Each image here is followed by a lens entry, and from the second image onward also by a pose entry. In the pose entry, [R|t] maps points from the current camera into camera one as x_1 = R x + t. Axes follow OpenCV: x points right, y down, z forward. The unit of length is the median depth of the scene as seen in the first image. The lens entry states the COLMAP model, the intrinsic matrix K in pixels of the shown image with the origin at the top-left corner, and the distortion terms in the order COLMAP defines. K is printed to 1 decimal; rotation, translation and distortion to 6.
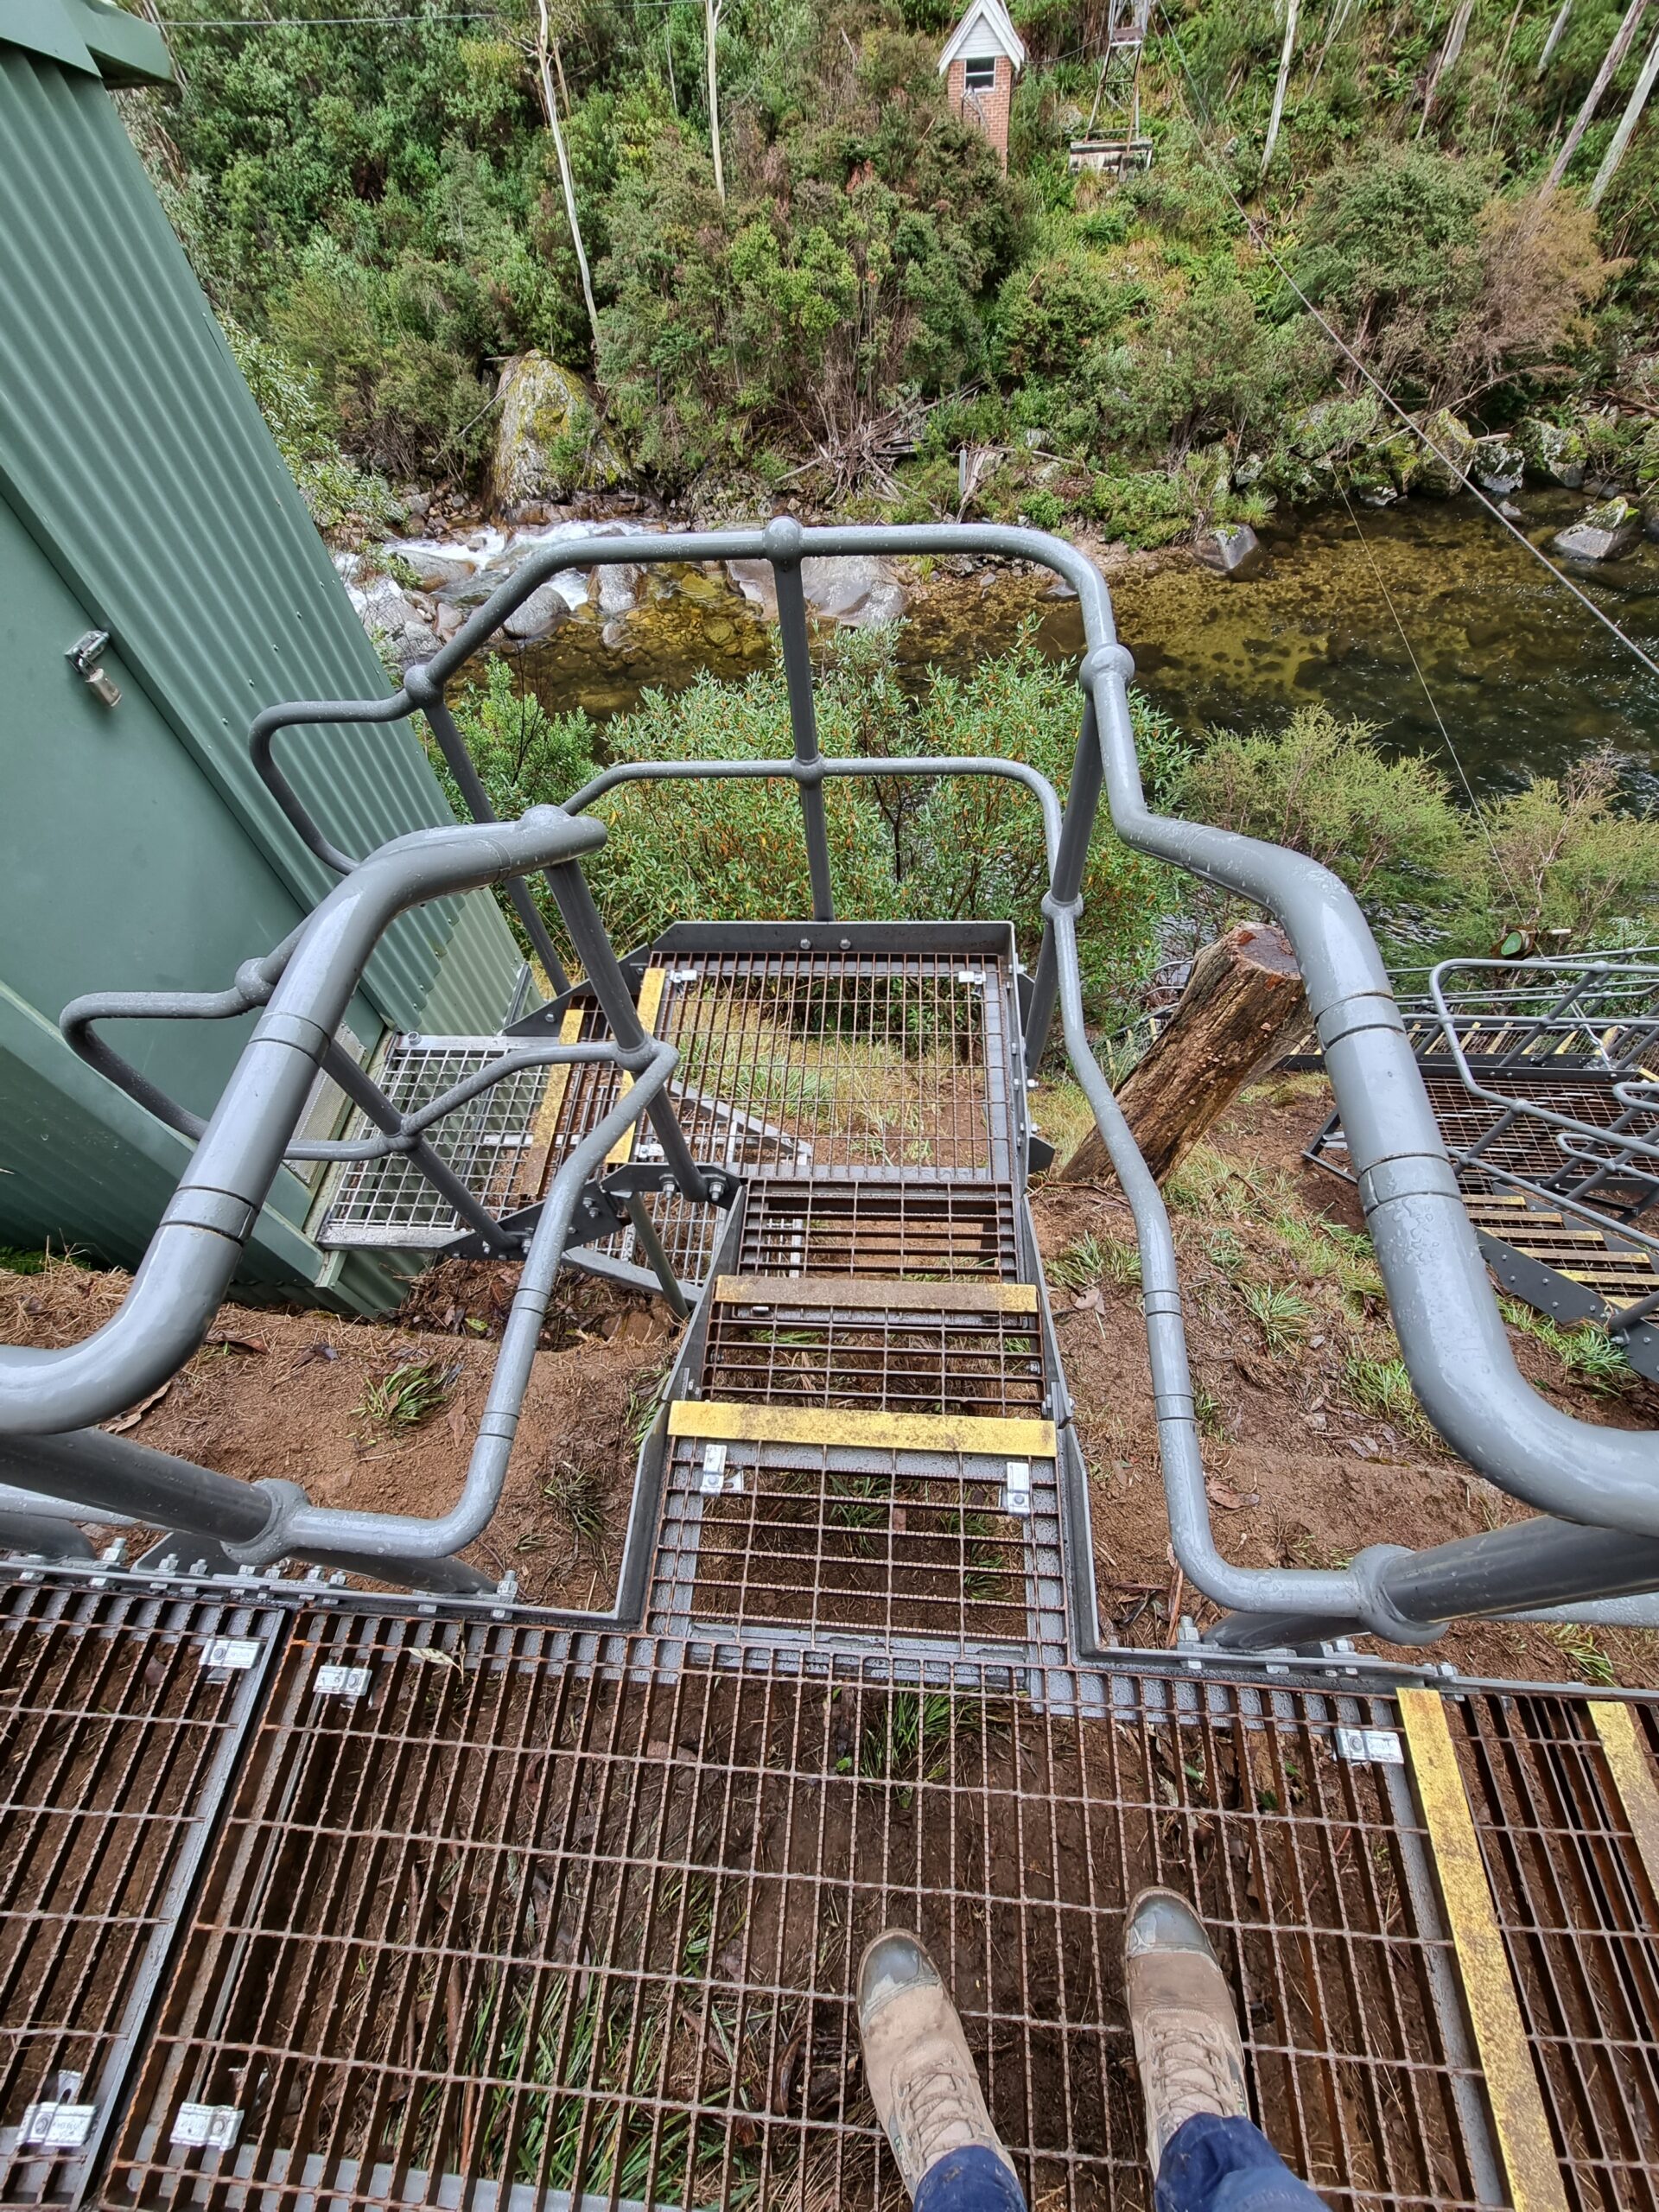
lens RADIAL K [[928.6, 0, 827.9], [0, 928.6, 1116.9], [0, 0, 1]] dist [-0.002505, -0.000125]
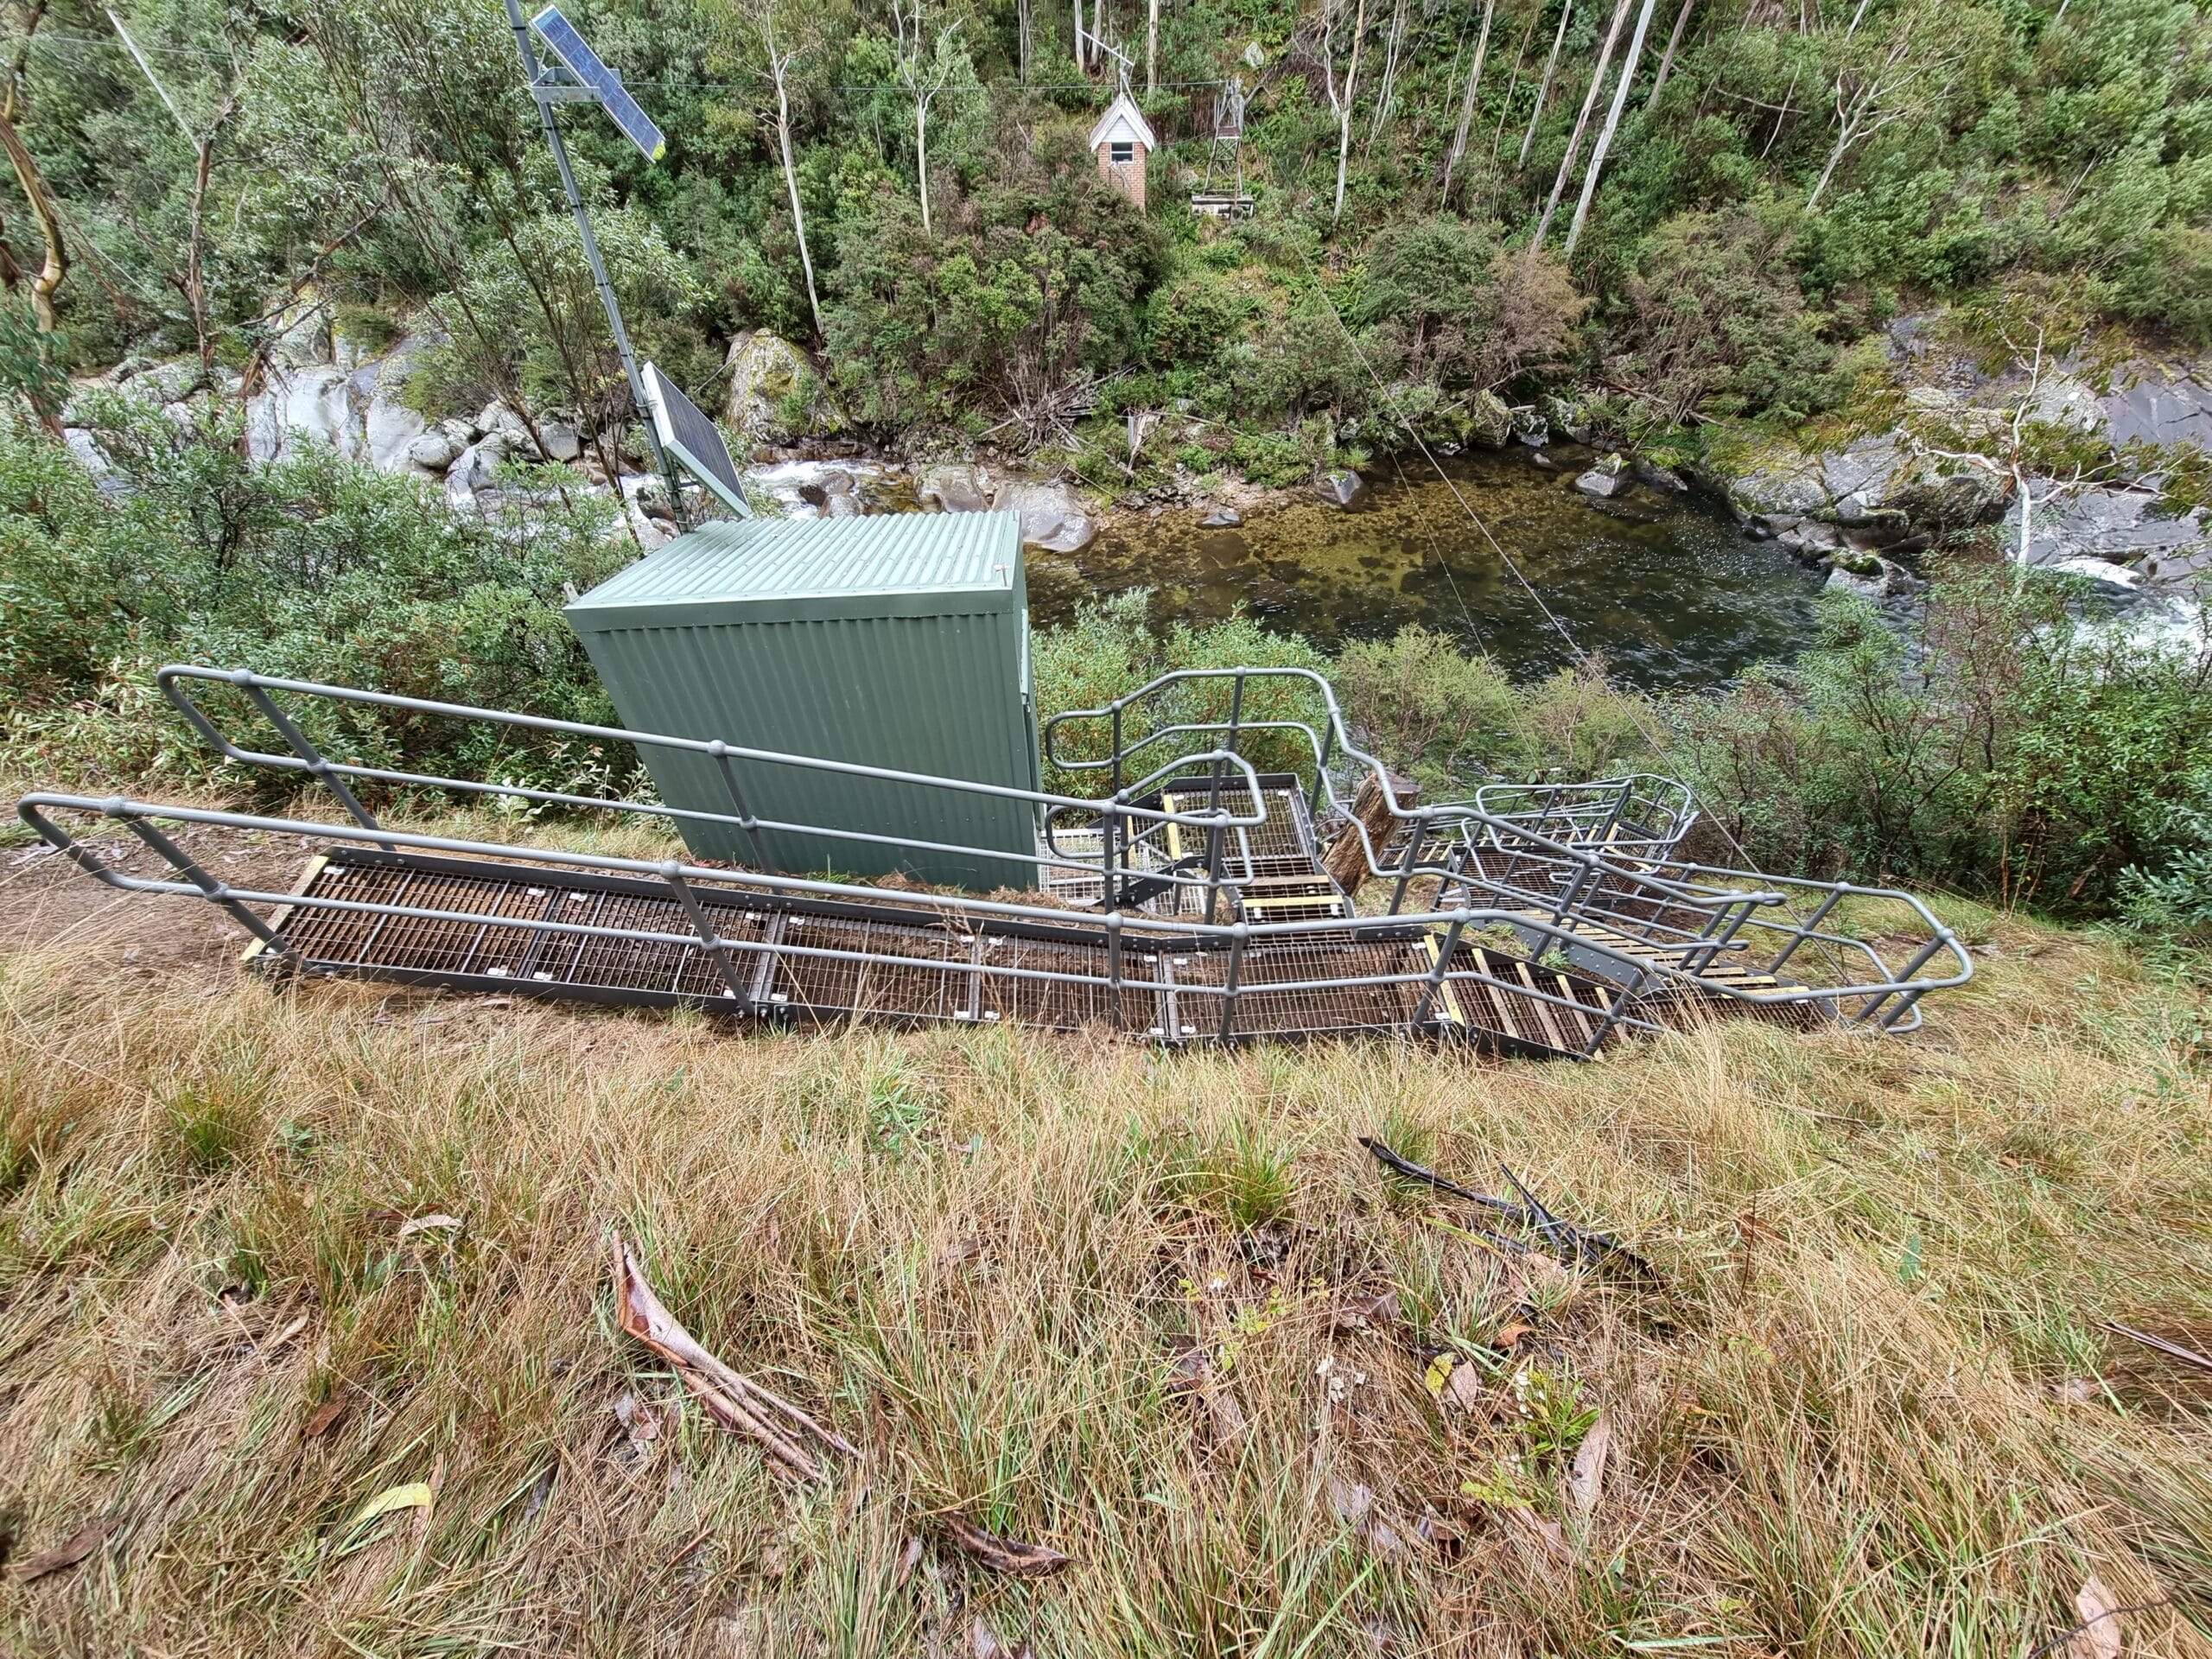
lens RADIAL K [[928.6, 0, 1112.1], [0, 928.6, 835.0], [0, 0, 1]] dist [-0.002505, -0.000125]
pose [[0.991133, -0.048226, 0.123815, -0.059475], [0.066814, 0.986324, -0.150668, 0.030212], [-0.114855, 0.157605, 0.980800, -0.139034]]
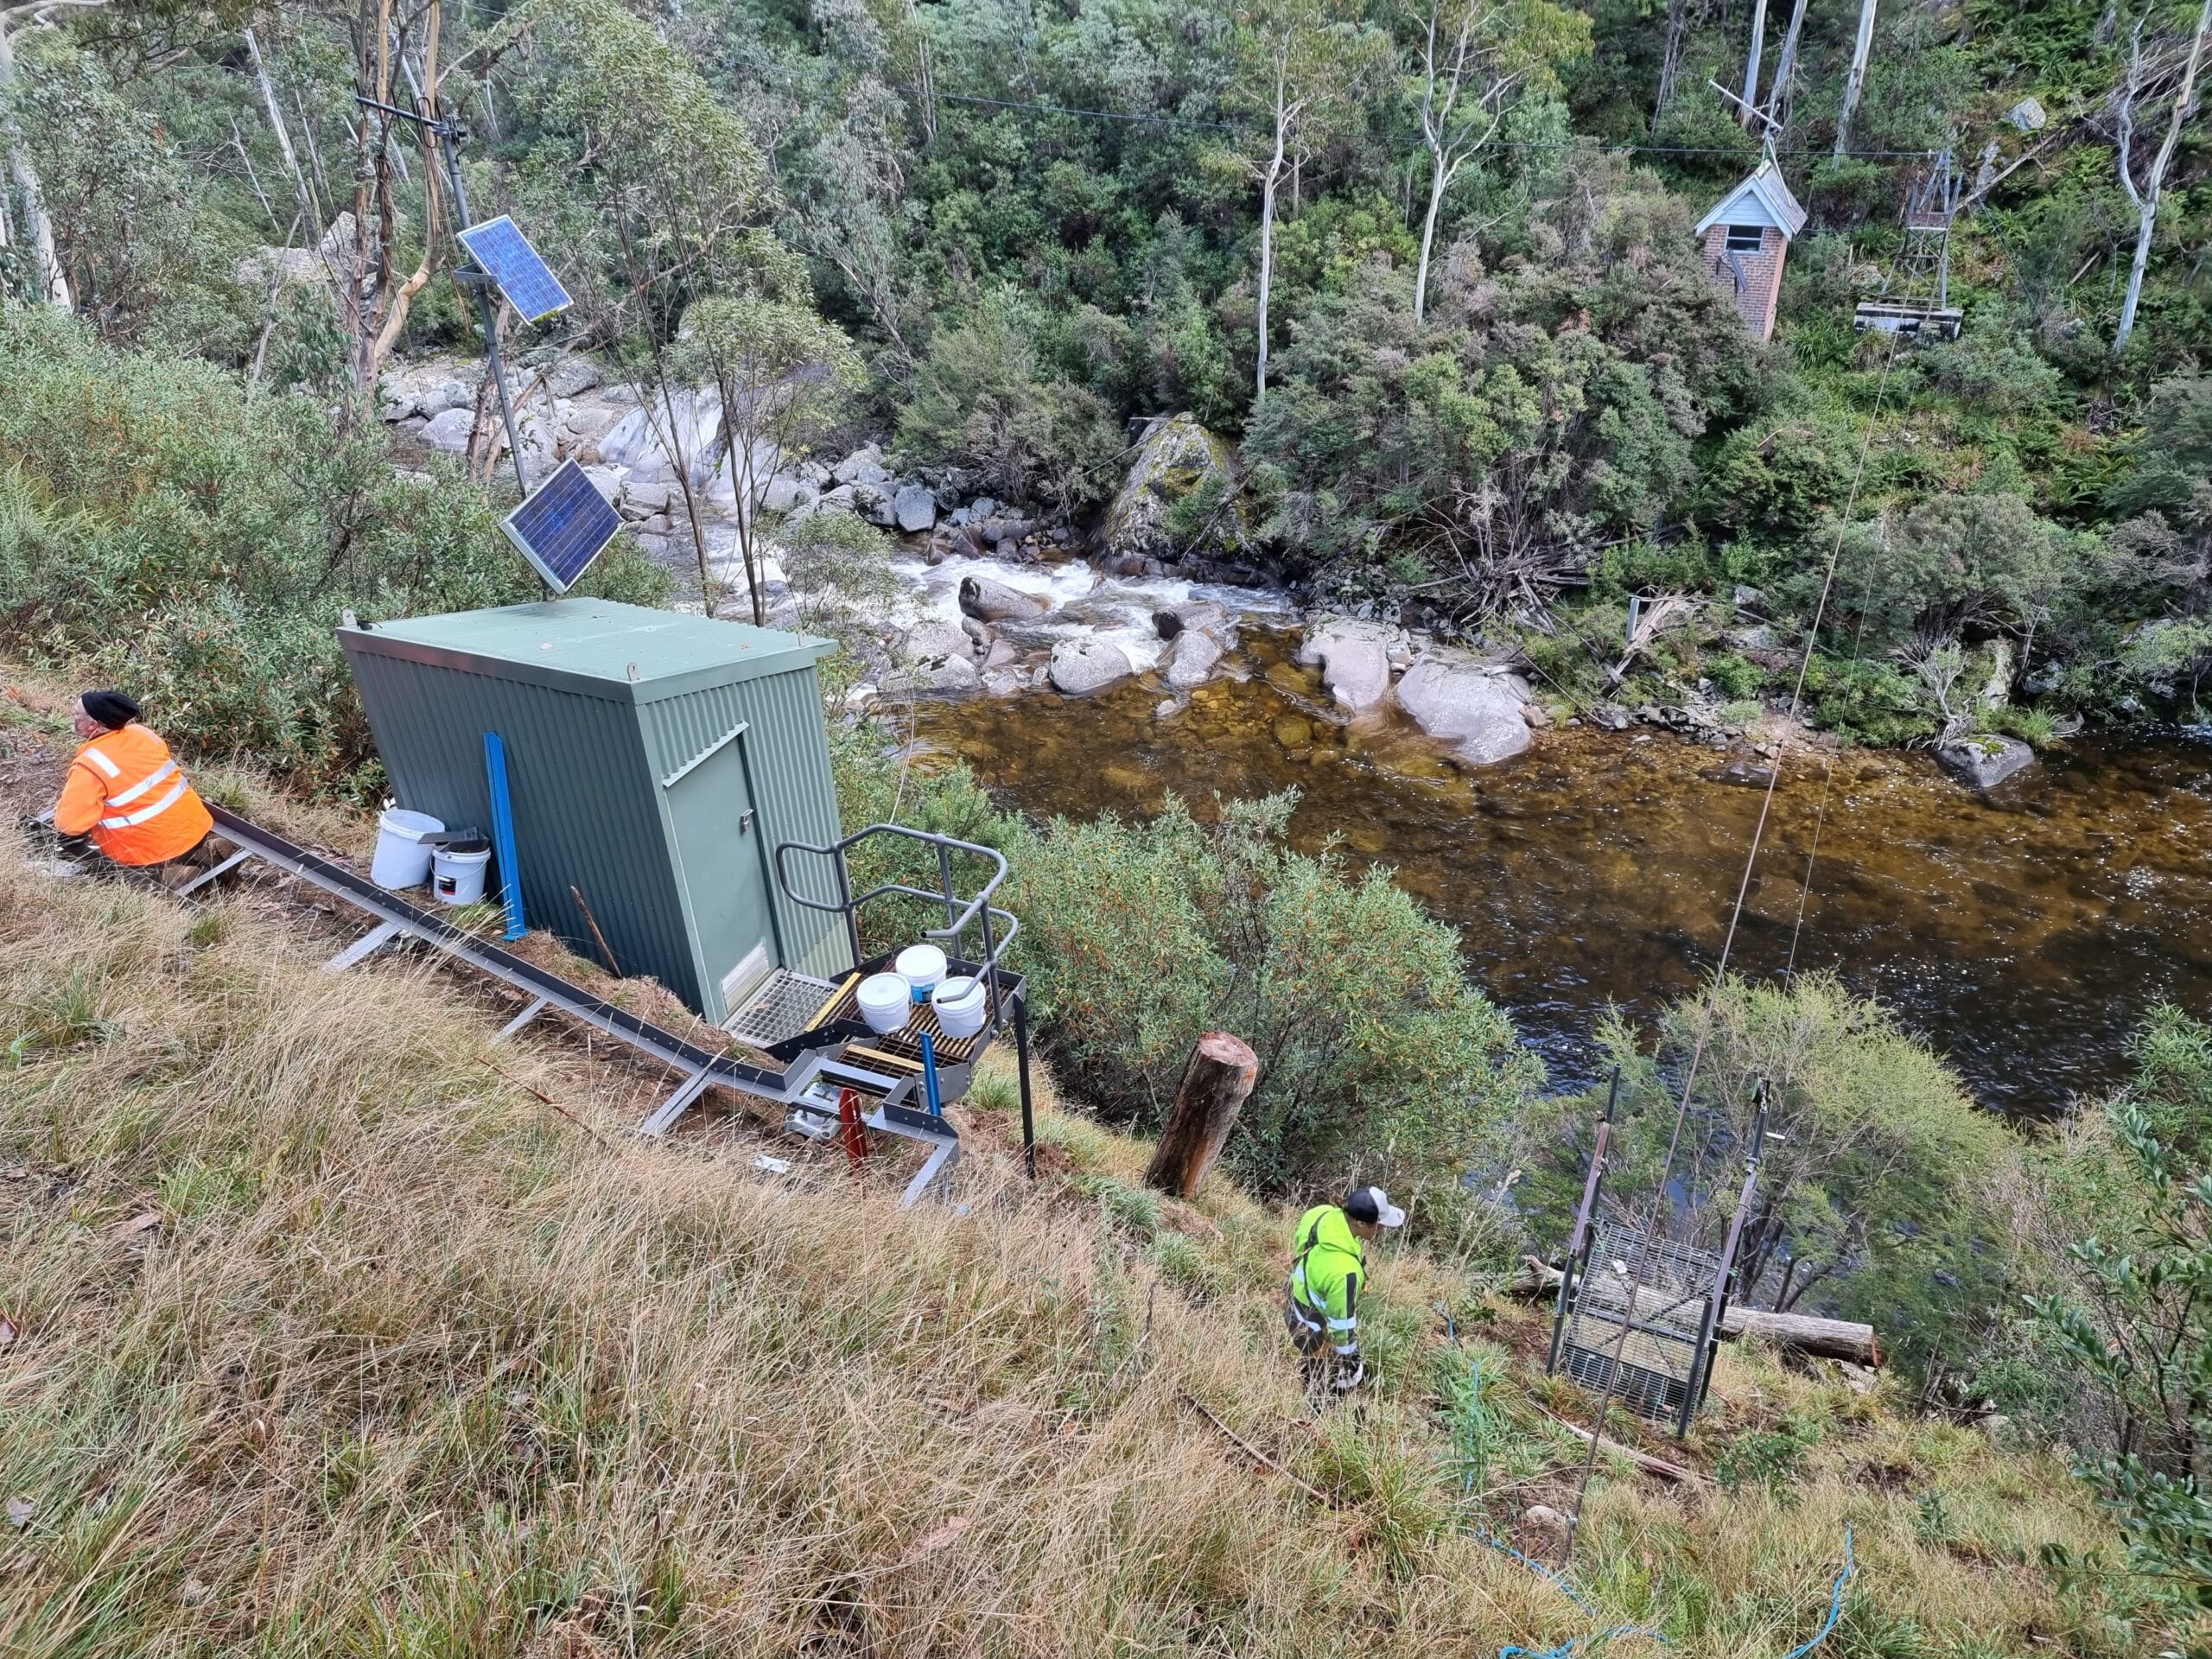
lens RADIAL K [[1553.0, 0, 1103.3], [0, 1553.0, 831.7], [0, 0, 1]] dist [0.060845, -0.062290]
pose [[0.937260, 0.212403, -0.276456, 0.123449], [-0.300393, 0.894473, -0.331182, 0.064149], [0.176938, 0.393449, 0.902159, -0.239985]]
